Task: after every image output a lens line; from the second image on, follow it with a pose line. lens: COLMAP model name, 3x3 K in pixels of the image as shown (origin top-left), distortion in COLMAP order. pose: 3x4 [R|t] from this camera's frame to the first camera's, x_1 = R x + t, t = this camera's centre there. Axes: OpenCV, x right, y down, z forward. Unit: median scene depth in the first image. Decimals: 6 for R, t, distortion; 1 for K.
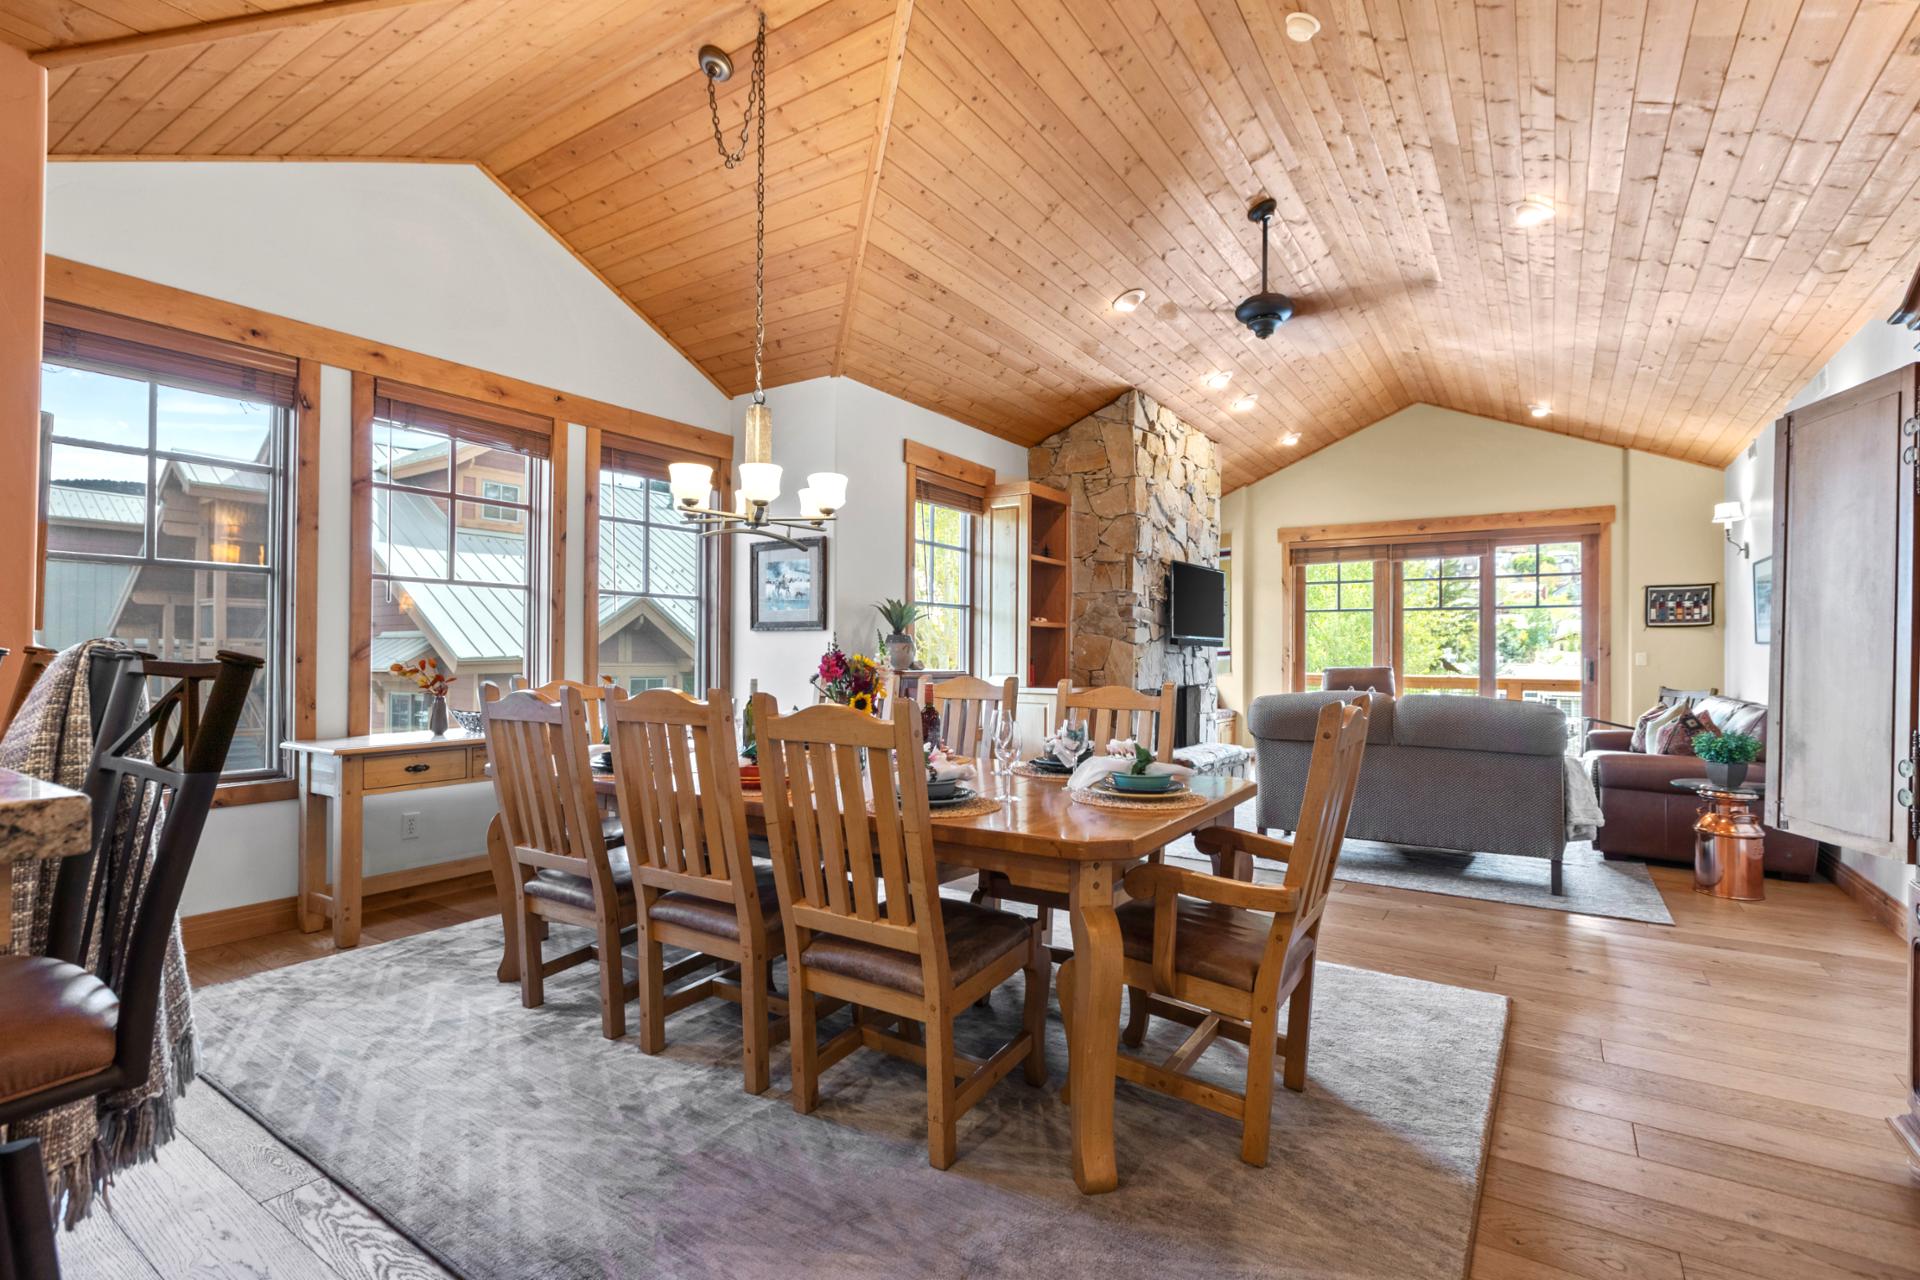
lens RADIAL K [[885.5, 0, 953.3], [0, 885.5, 641.1], [0, 0, 1]] dist [0.003400, 0.001046]
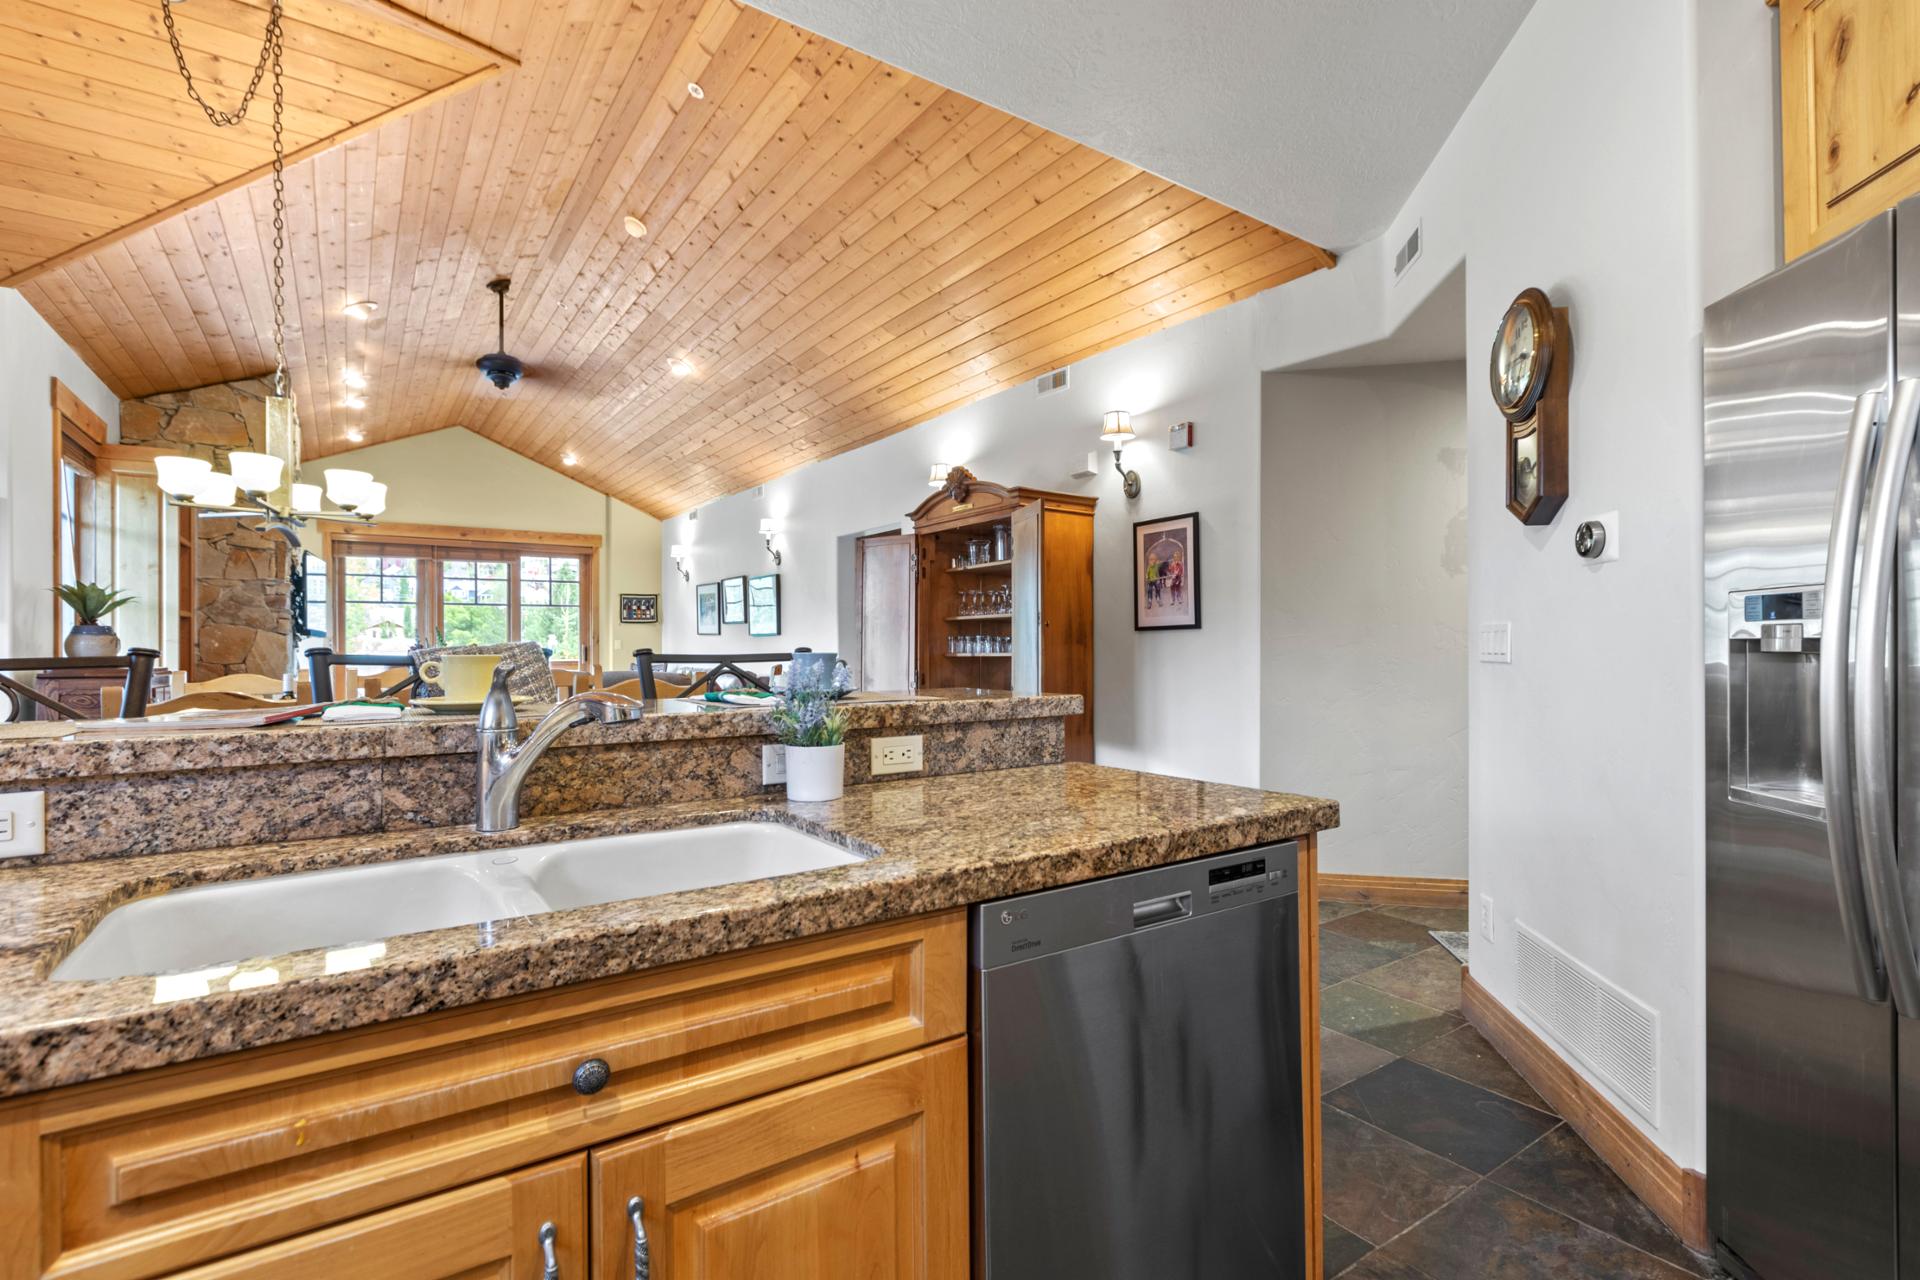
lens RADIAL K [[878.5, 0, 930.8], [0, 878.5, 644.5], [0, 0, 1]] dist [0.005966, -0.000431]
pose [[0.388930, -0.011325, 0.921198, -0.338237], [-0.005902, 0.999873, 0.014784, -0.004406], [-0.921248, -0.011187, 0.388814, -0.020698]]
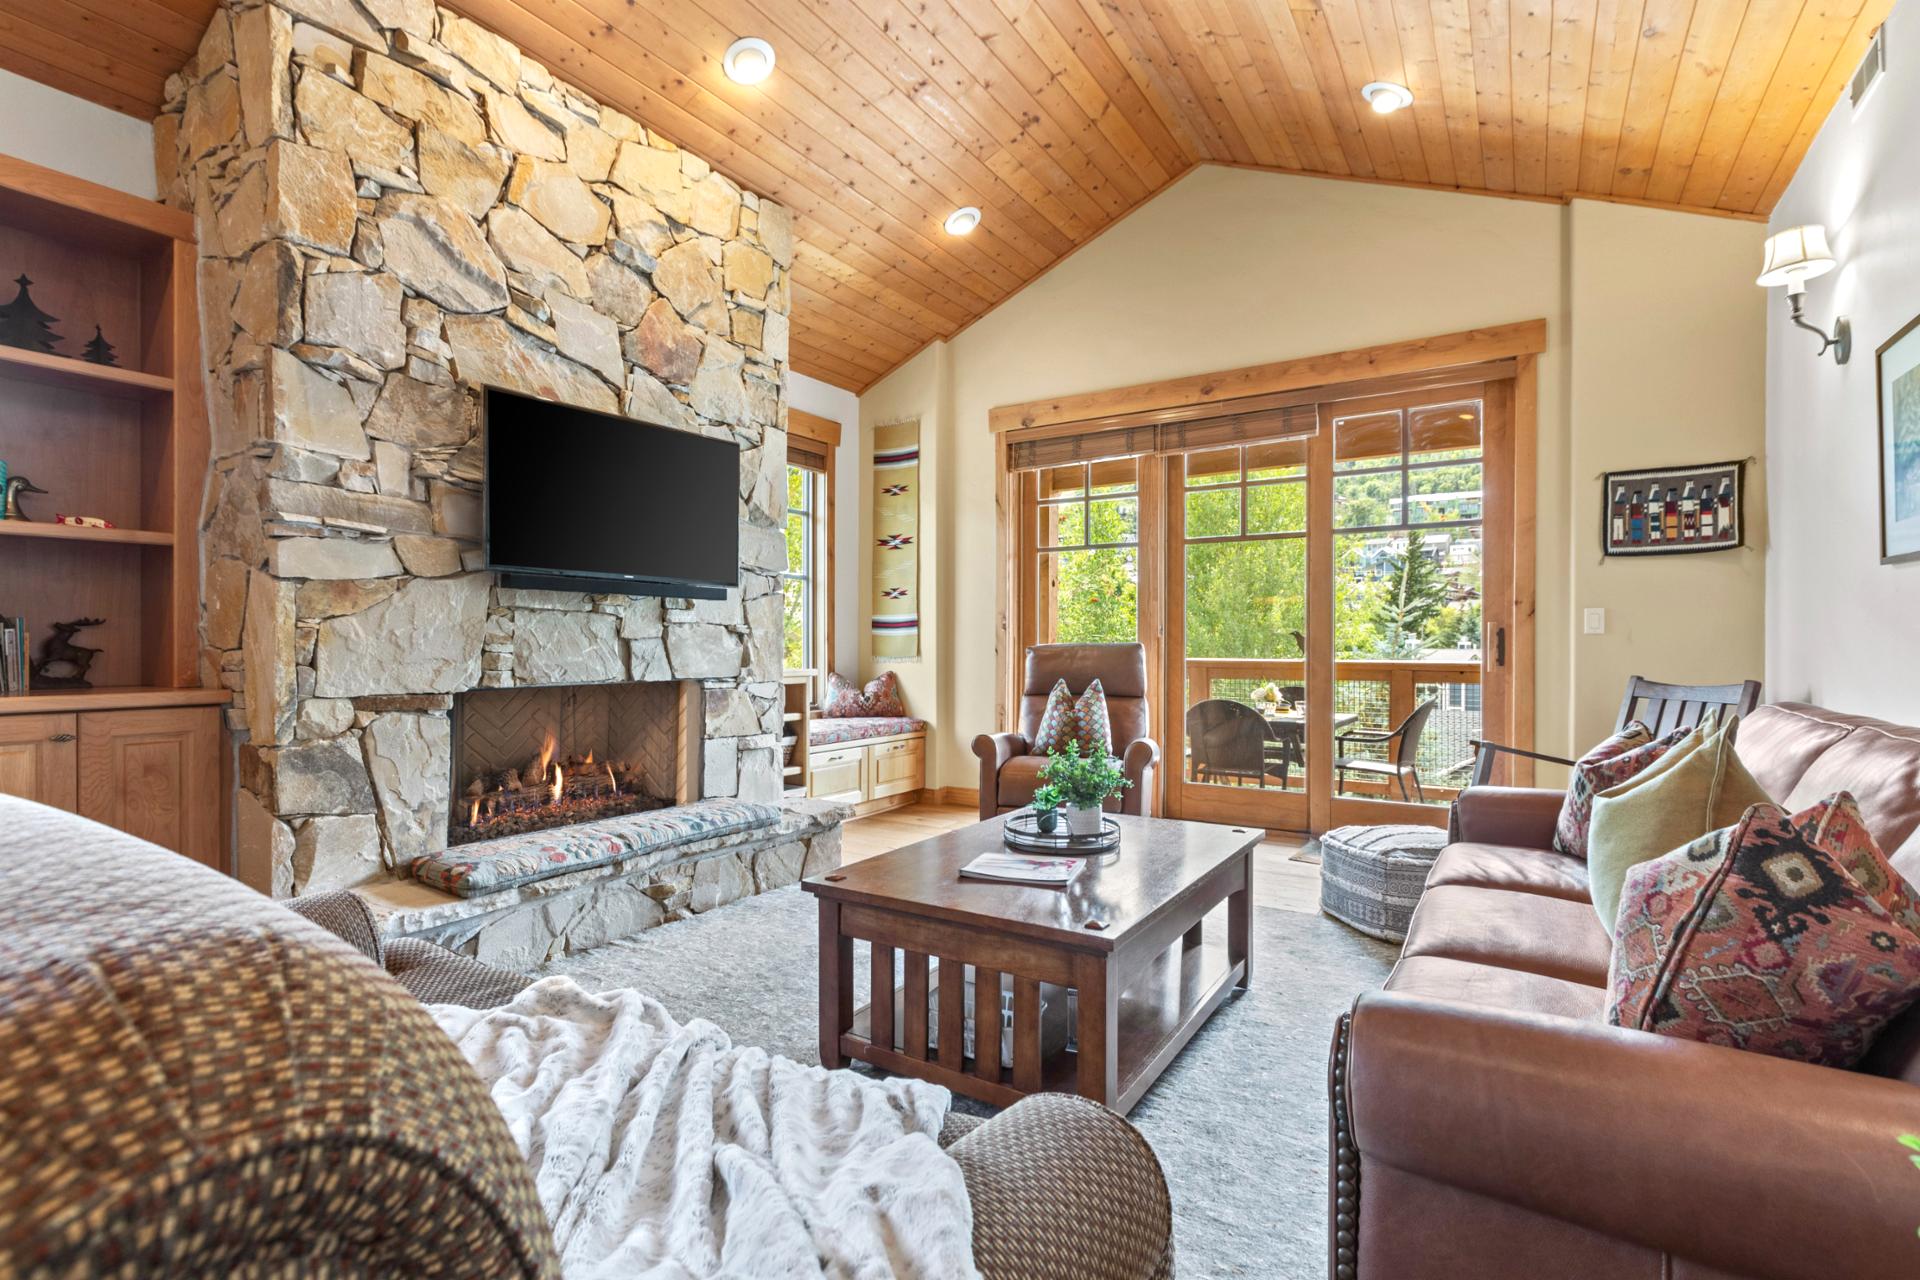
lens RADIAL K [[885.5, 0, 953.3], [0, 885.5, 641.1], [0, 0, 1]] dist [0.003400, 0.001046]
pose [[0.999774, -0.007232, 0.020001, 0.403041], [0.006992, 0.999903, 0.012077, 0.022765], [-0.020086, -0.011935, 0.999727, 0.506825]]
